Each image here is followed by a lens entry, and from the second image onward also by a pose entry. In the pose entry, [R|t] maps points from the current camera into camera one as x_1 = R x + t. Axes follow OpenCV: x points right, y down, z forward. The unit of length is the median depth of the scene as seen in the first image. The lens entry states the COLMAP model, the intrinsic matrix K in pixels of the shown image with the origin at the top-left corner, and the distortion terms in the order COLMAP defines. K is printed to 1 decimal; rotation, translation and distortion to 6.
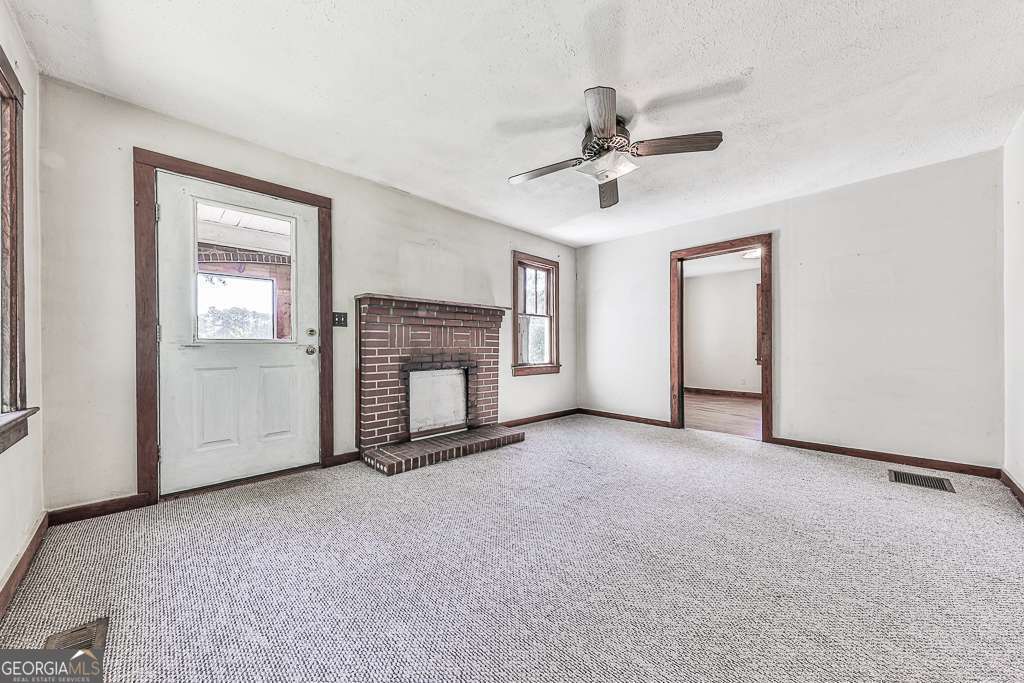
lens RADIAL K [[356.6, 0, 509.8], [0, 356.6, 348.8], [0, 0, 1]] dist [-0.000179, -0.000168]
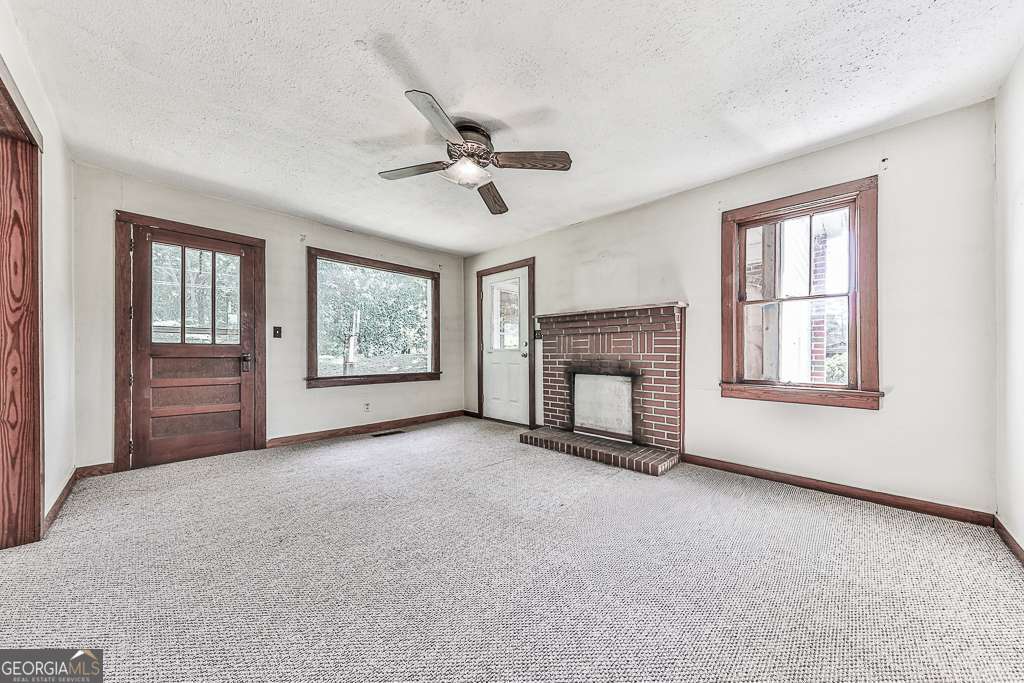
lens RADIAL K [[356.6, 0, 509.8], [0, 356.6, 348.8], [0, 0, 1]] dist [-0.000179, -0.000168]
pose [[0.013349, -0.005420, -0.999896, 0.912382], [-0.003745, 0.999978, -0.005470, -0.012206], [0.999904, 0.003818, 0.013328, 0.769044]]
